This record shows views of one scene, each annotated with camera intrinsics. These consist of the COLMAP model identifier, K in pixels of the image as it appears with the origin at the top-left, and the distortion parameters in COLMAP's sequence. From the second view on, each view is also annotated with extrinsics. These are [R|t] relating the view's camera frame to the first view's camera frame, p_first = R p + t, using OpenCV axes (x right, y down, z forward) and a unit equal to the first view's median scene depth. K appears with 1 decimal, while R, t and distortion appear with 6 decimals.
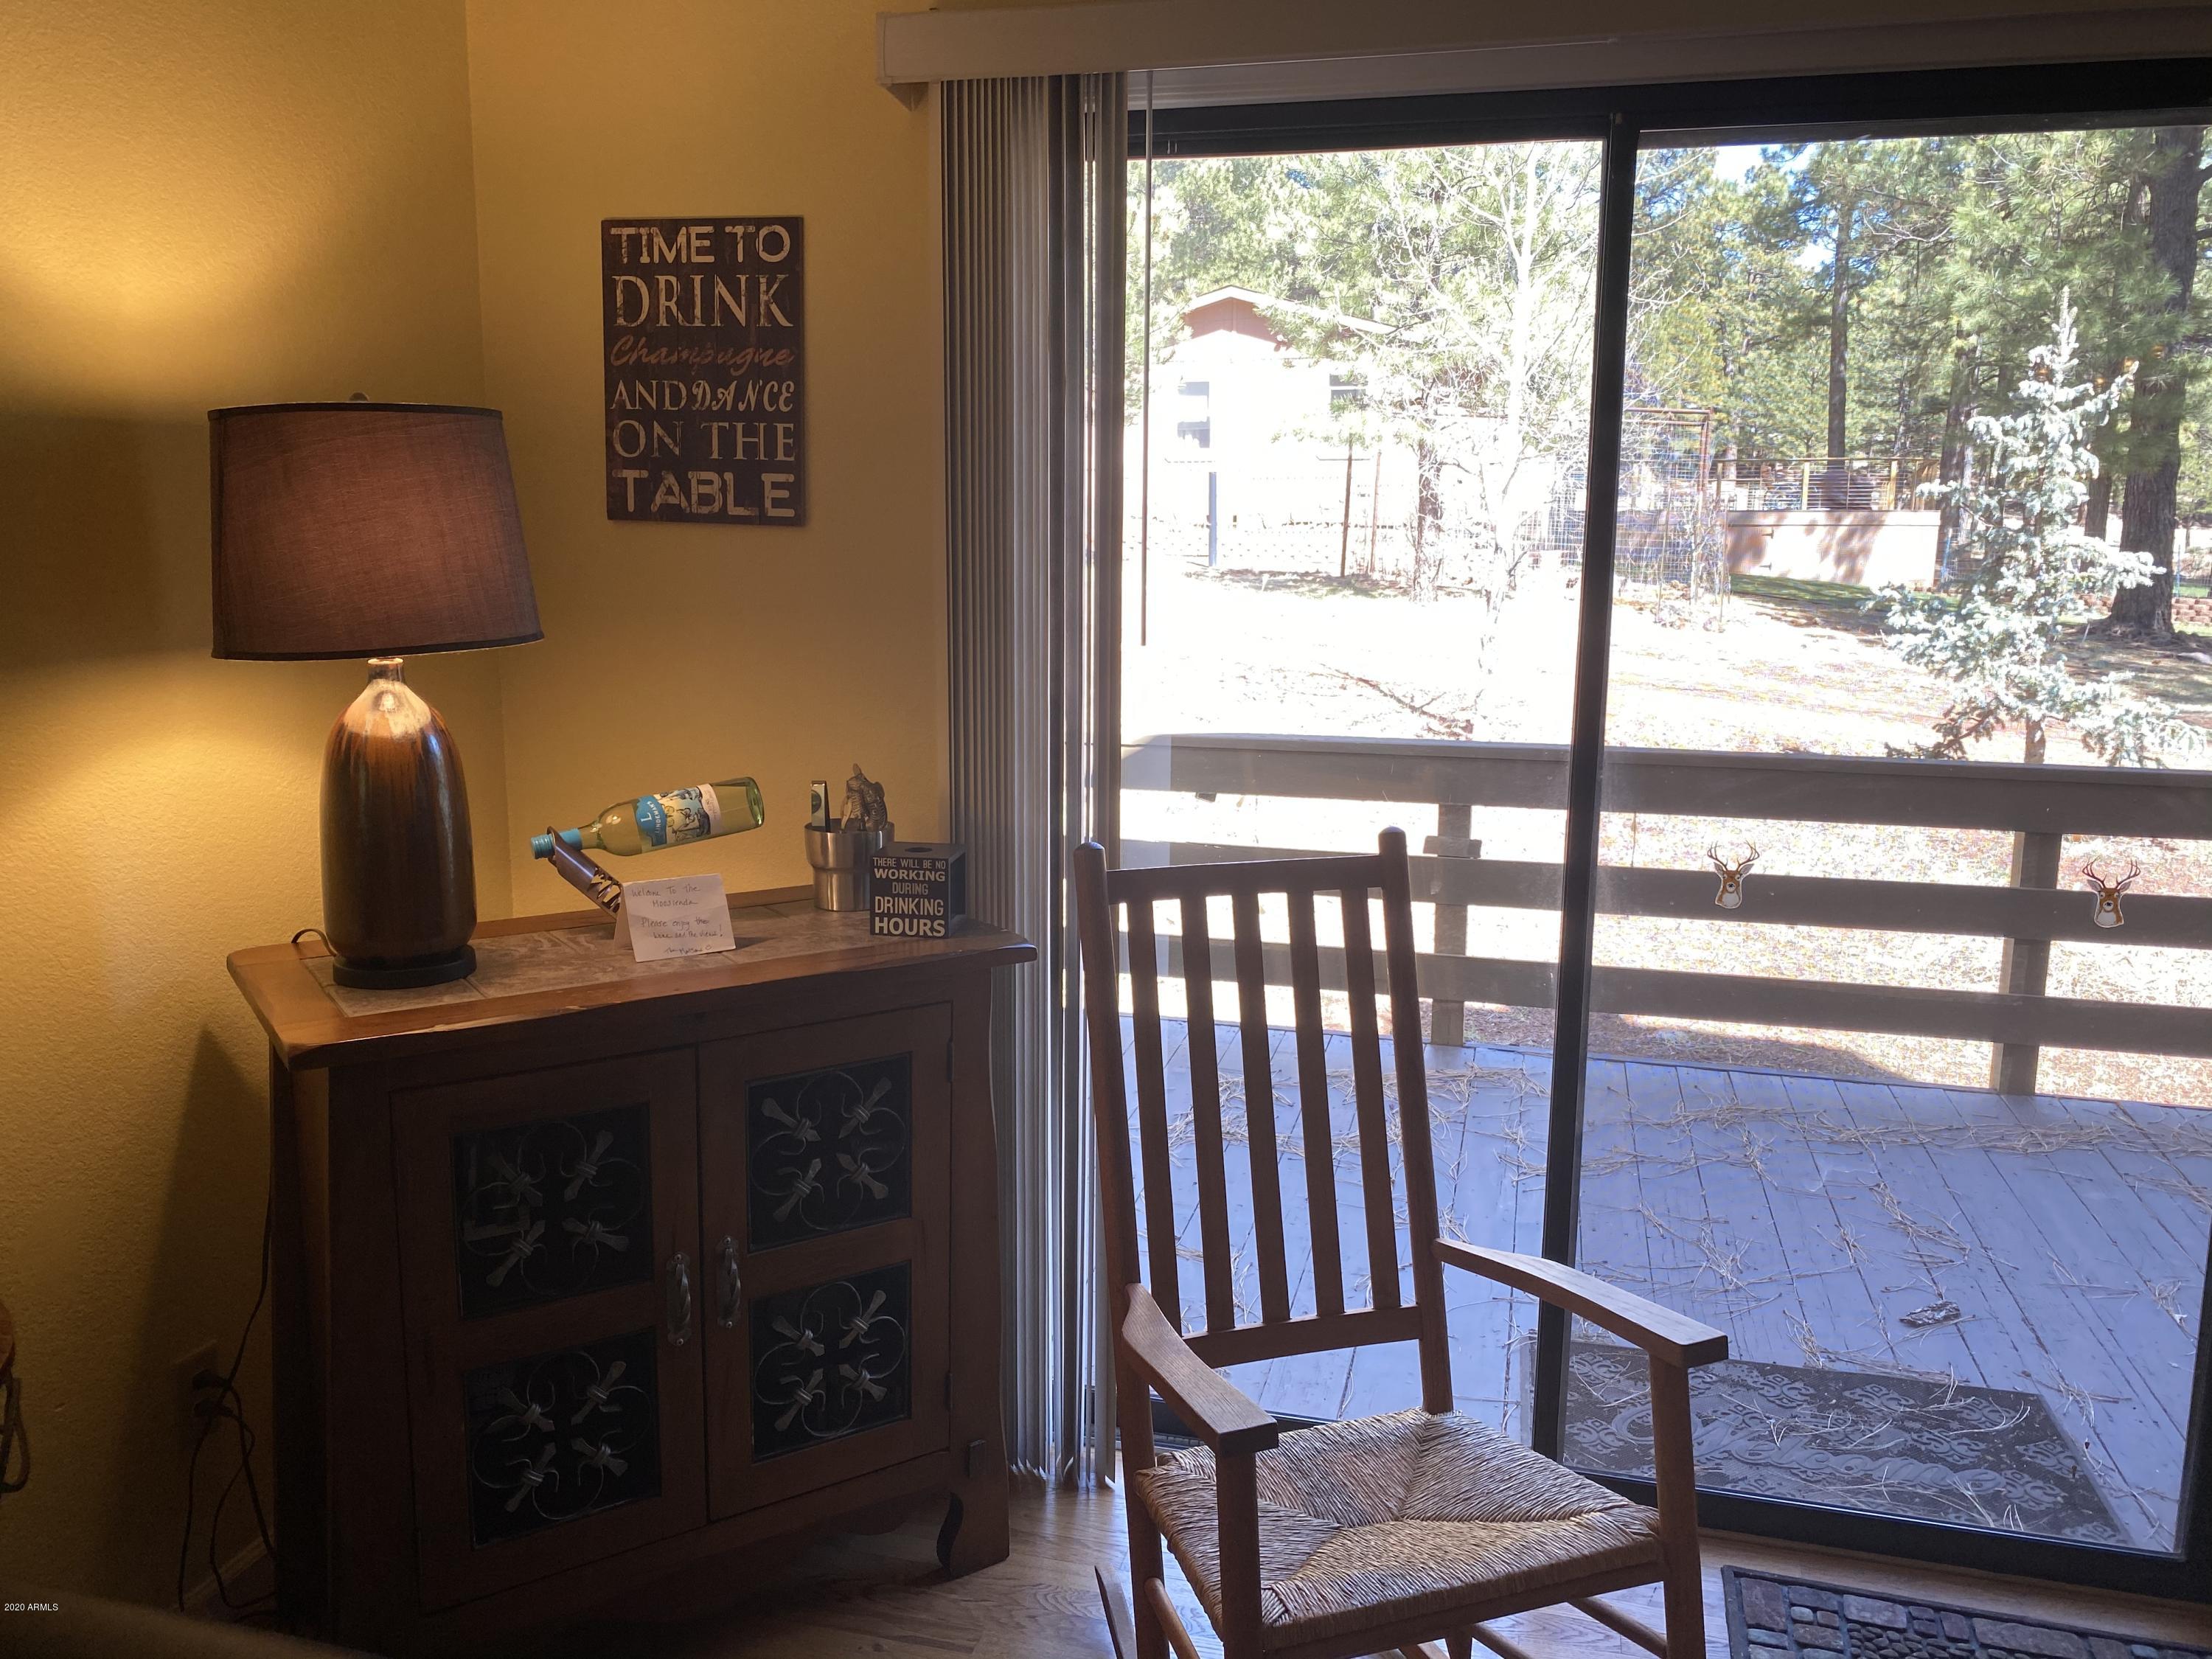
lens RADIAL K [[1678.1, 0, 1107.1], [0, 1678.1, 831.6], [0, 0, 1]] dist [-0.005599, -0.006269]
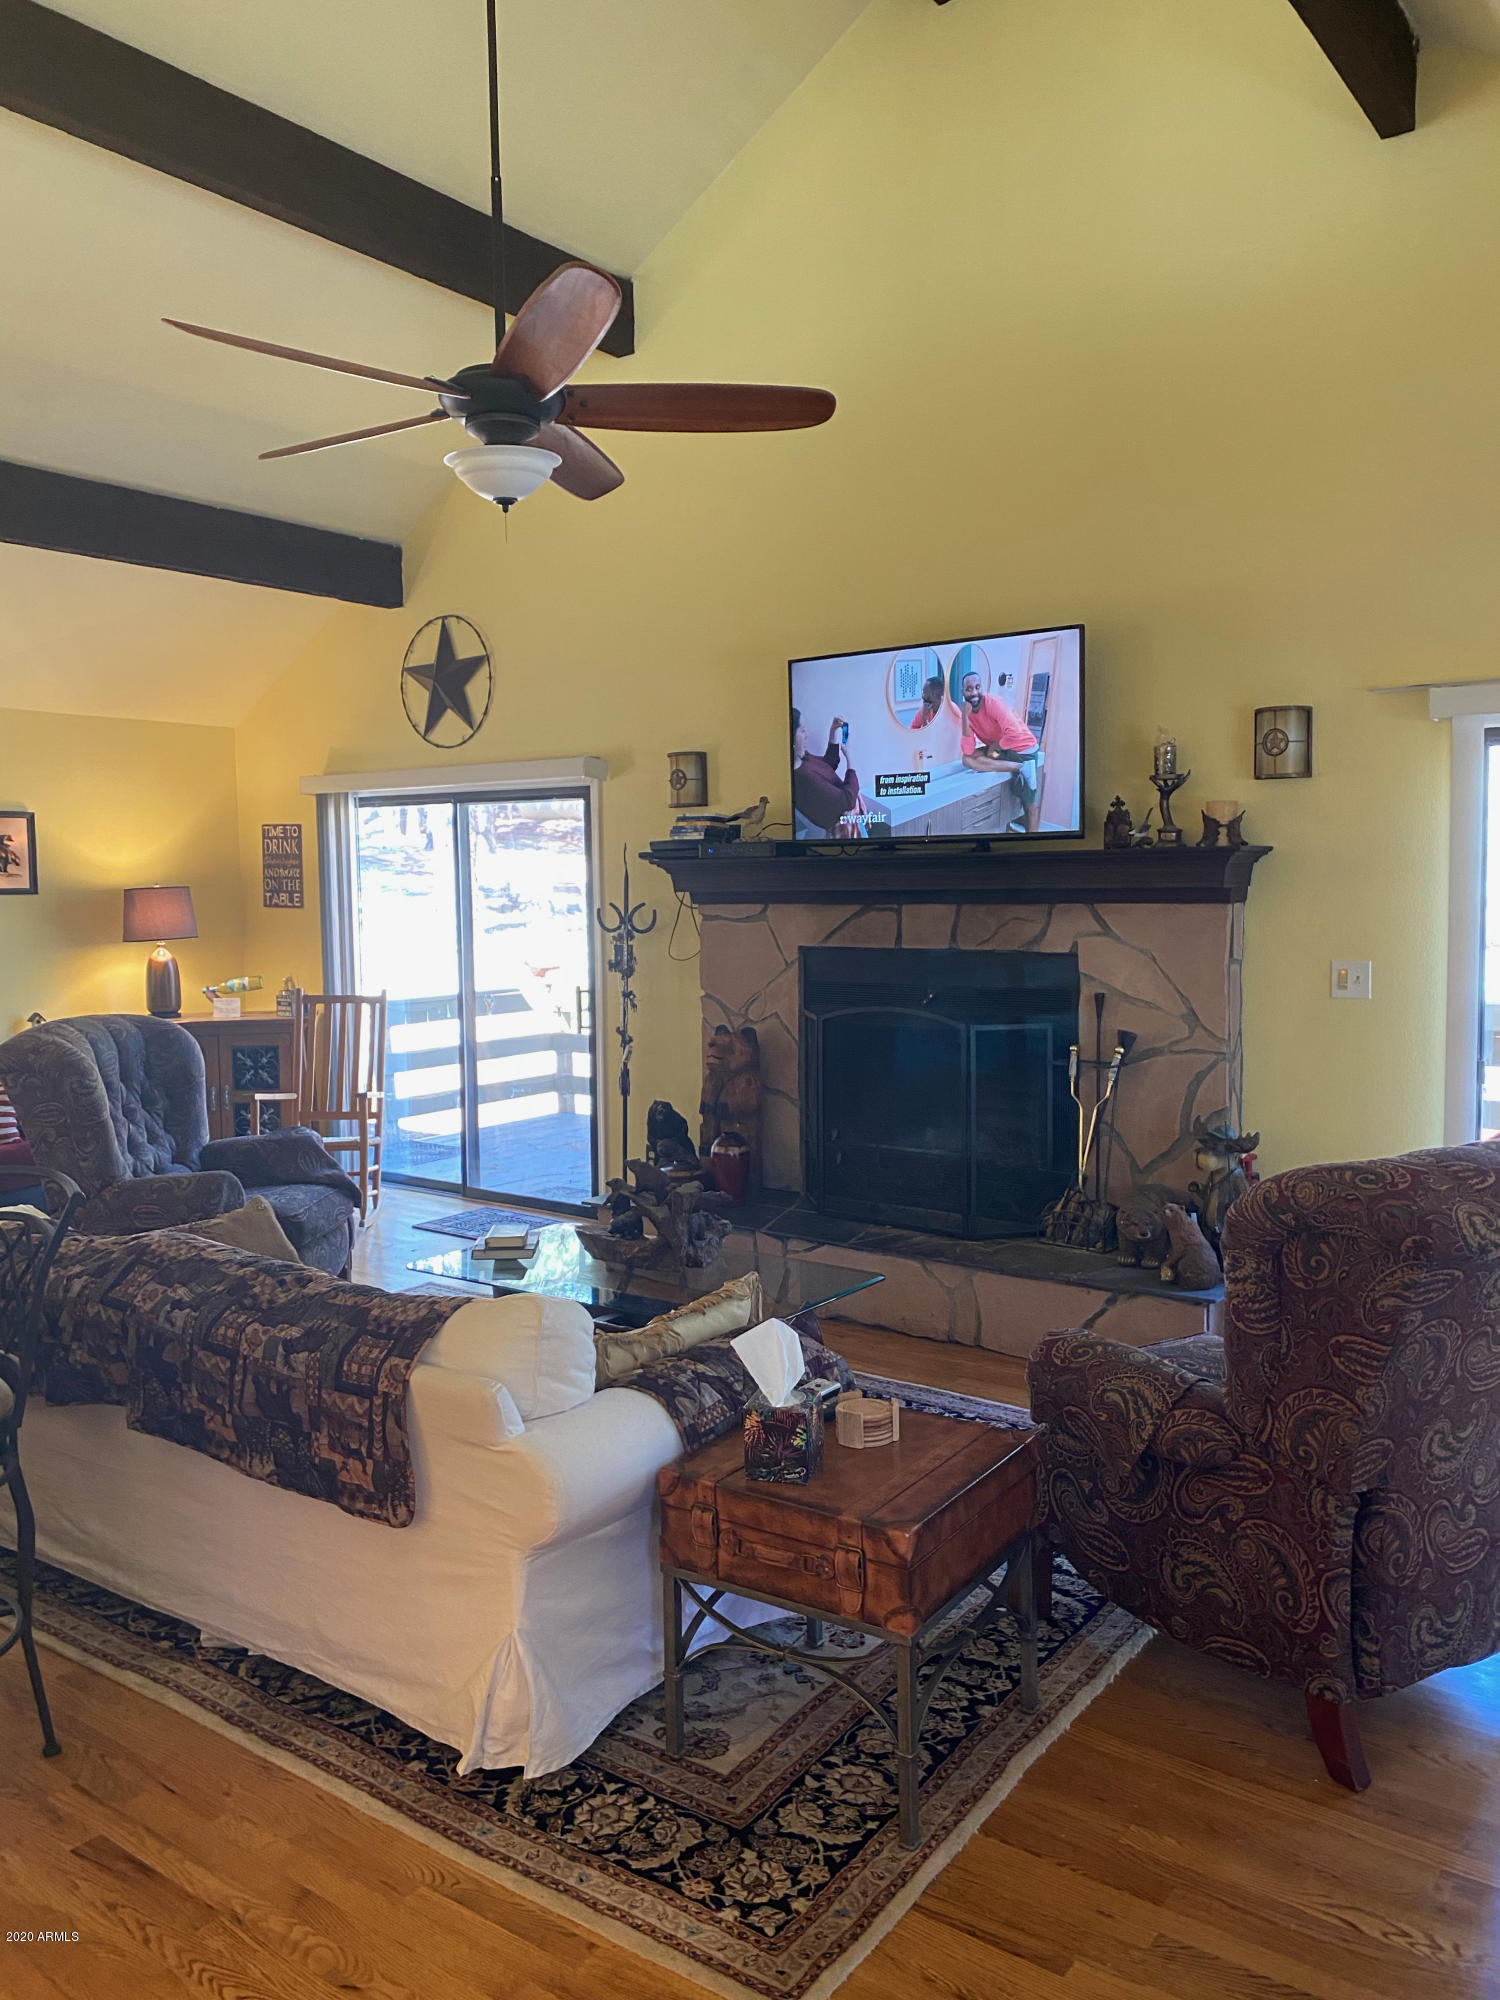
lens RADIAL K [[1525.6, 0, 736.9], [0, 1525.6, 999.3], [0, 0, 1]] dist [0.084099, -0.143477]
pose [[0.931245, 0.009342, -0.364273, 2.003900], [-0.046653, 0.994501, -0.093760, 0.288075], [0.361394, 0.104308, 0.926560, -1.771661]]
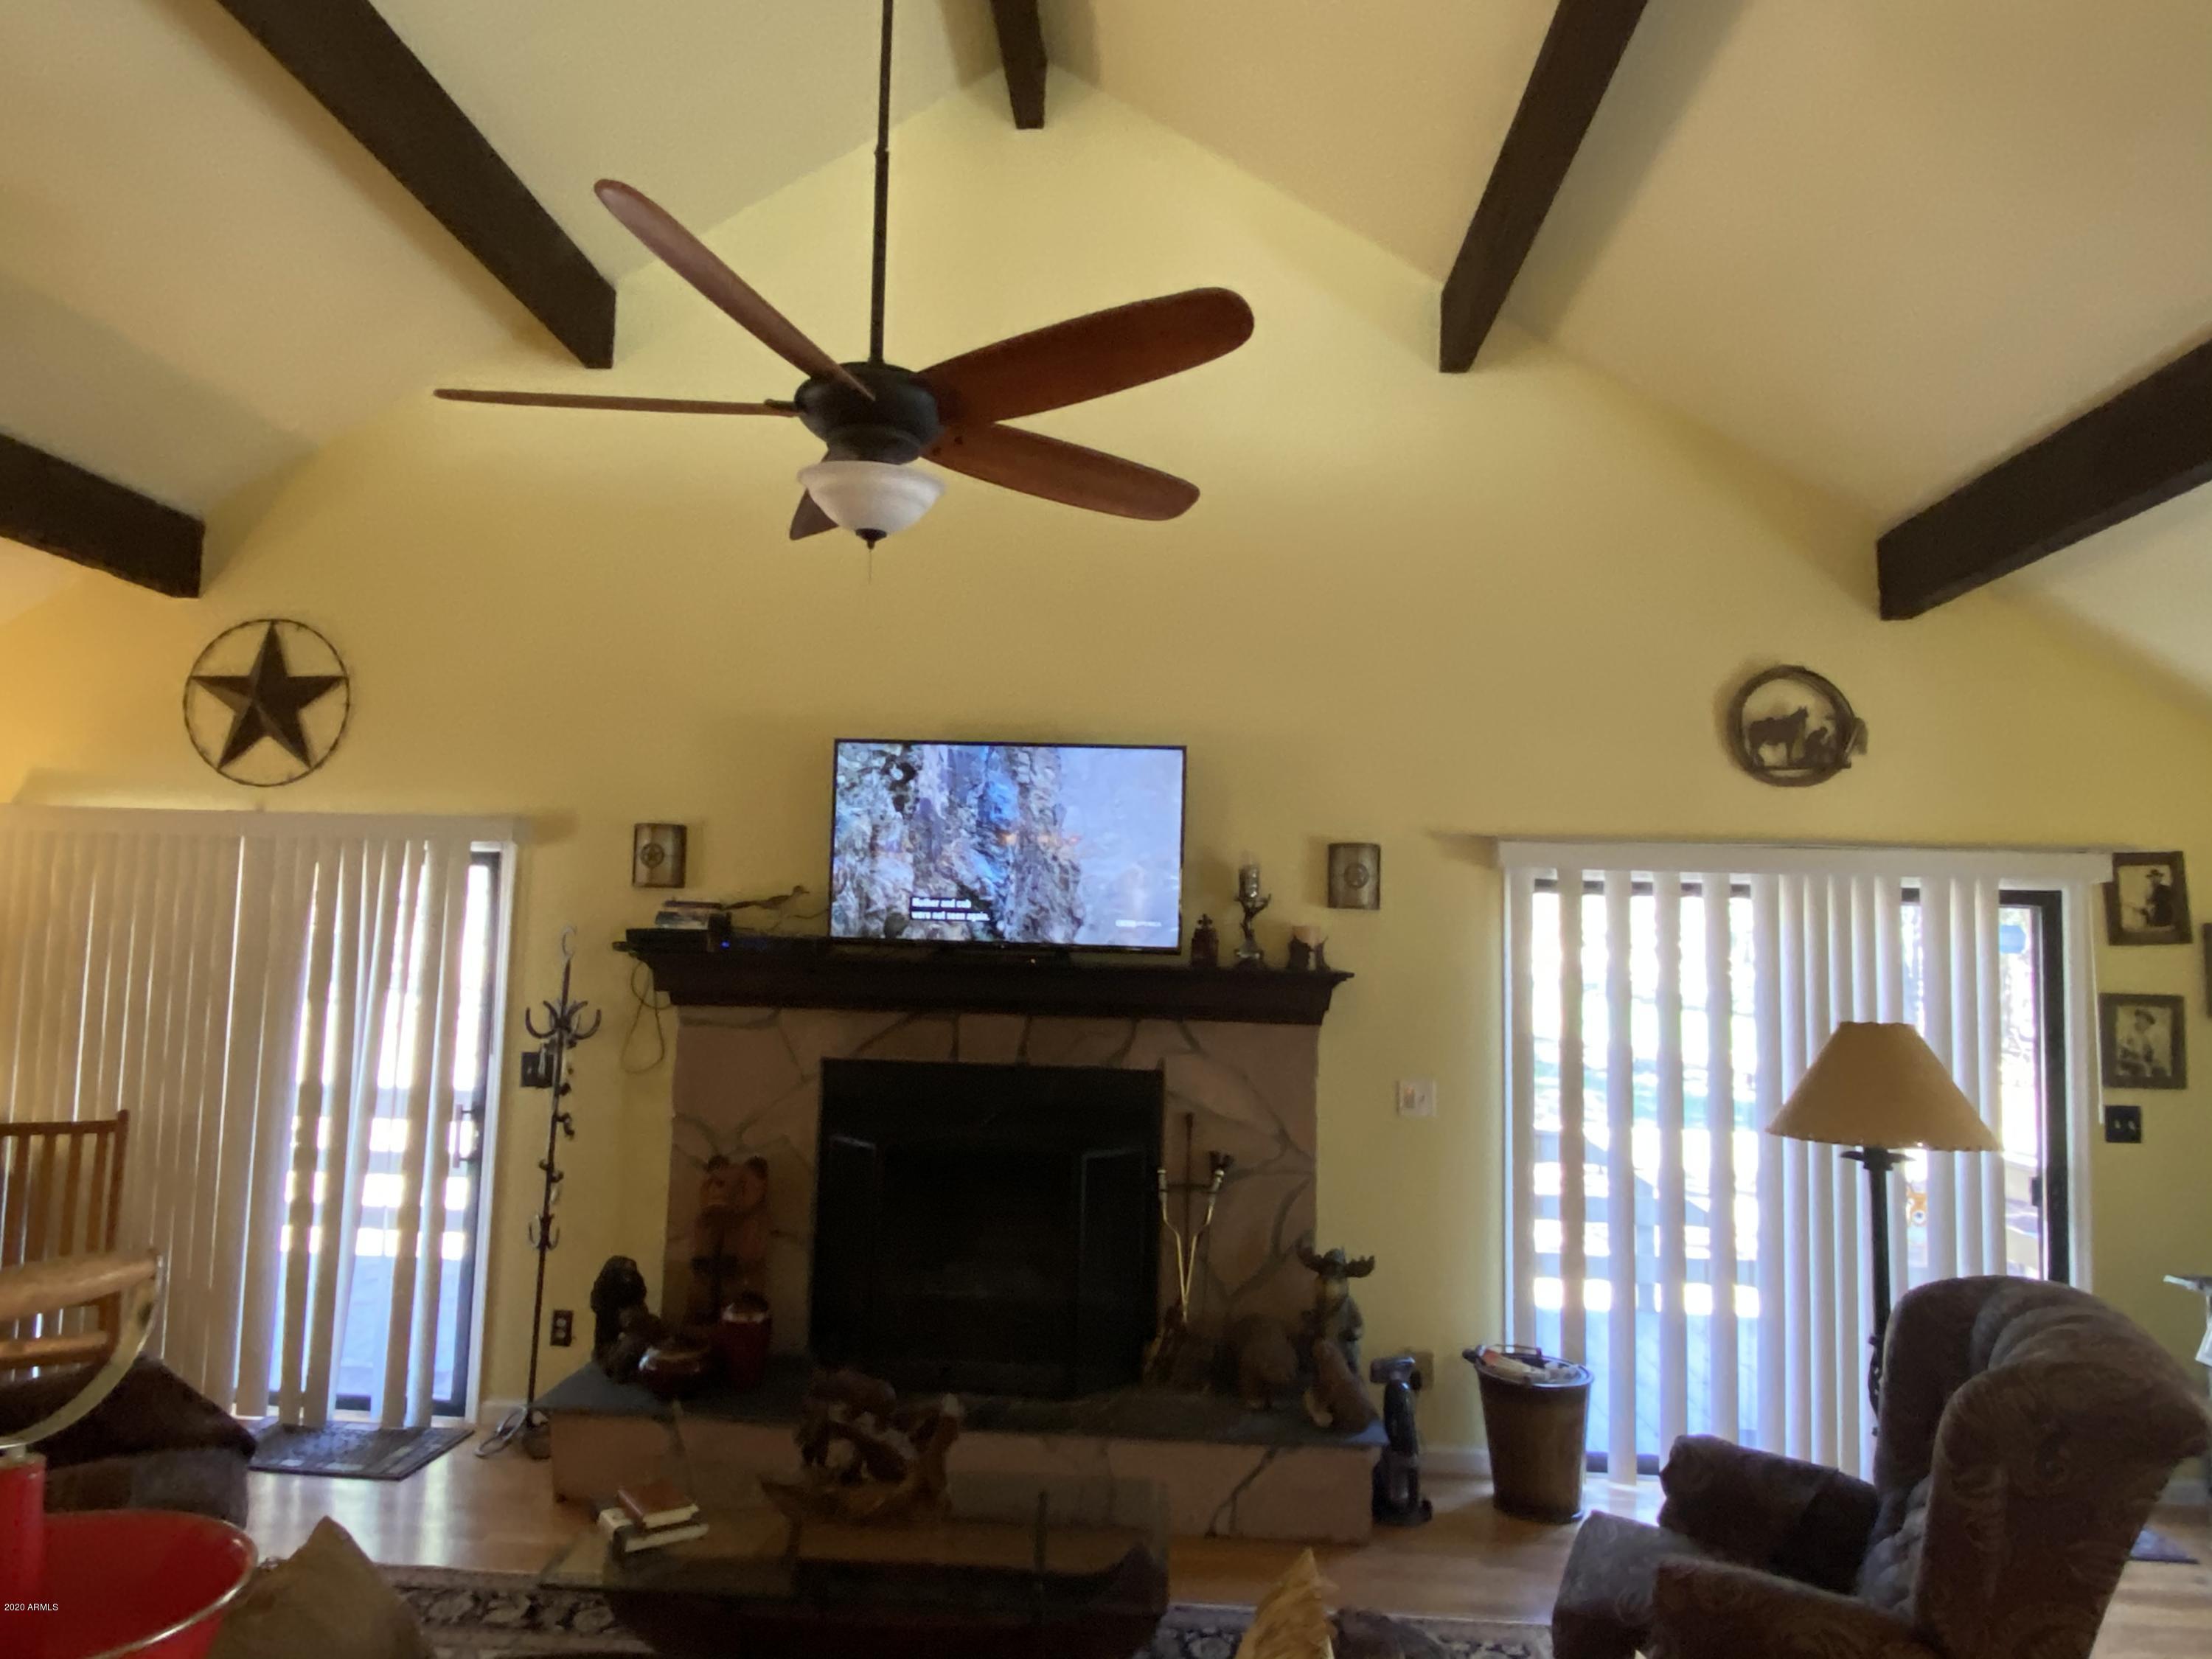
lens RADIAL K [[1412.0, 0, 1112.0], [0, 1412.0, 830.6], [0, 0, 1]] dist [0.086465, -0.114687]
pose [[0.976150, 0.038768, 0.213607, 1.112717], [0.018428, 0.965578, -0.259461, 0.176893], [-0.216313, 0.257210, 0.941834, -1.491854]]
